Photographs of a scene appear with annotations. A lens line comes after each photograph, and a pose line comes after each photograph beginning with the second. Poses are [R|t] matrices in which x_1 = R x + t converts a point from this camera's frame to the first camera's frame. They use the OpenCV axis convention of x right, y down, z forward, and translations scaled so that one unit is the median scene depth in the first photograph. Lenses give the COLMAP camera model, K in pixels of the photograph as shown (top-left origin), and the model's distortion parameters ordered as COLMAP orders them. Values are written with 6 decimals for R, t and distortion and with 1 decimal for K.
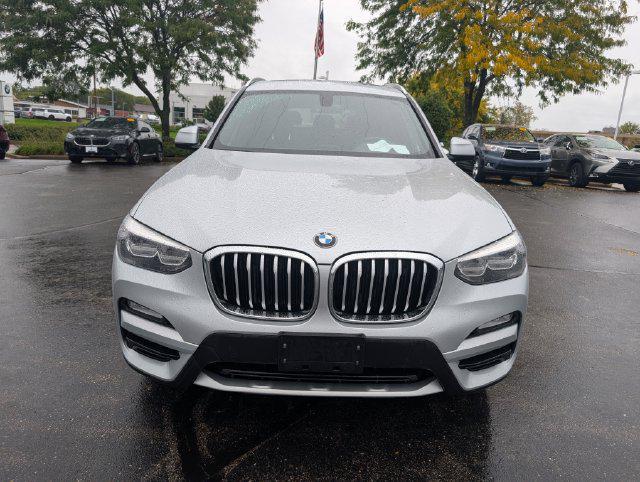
lens RADIAL K [[477.4, 0, 329.9], [0, 477.4, 242.1], [0, 0, 1]] dist [0.004904, -0.000813]
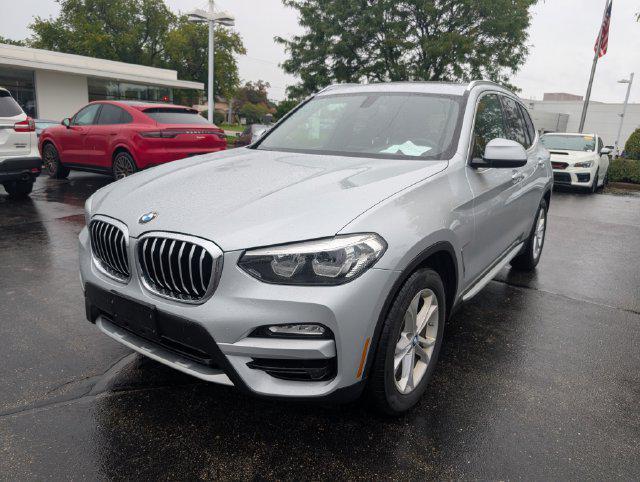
lens RADIAL K [[477.4, 0, 329.9], [0, 477.4, 242.1], [0, 0, 1]] dist [0.004904, -0.000813]
pose [[0.802393, 0.123755, -0.583824, 0.538014], [-0.140786, 0.989905, 0.016341, -0.014054], [0.579952, 0.069082, 0.811716, 0.169822]]
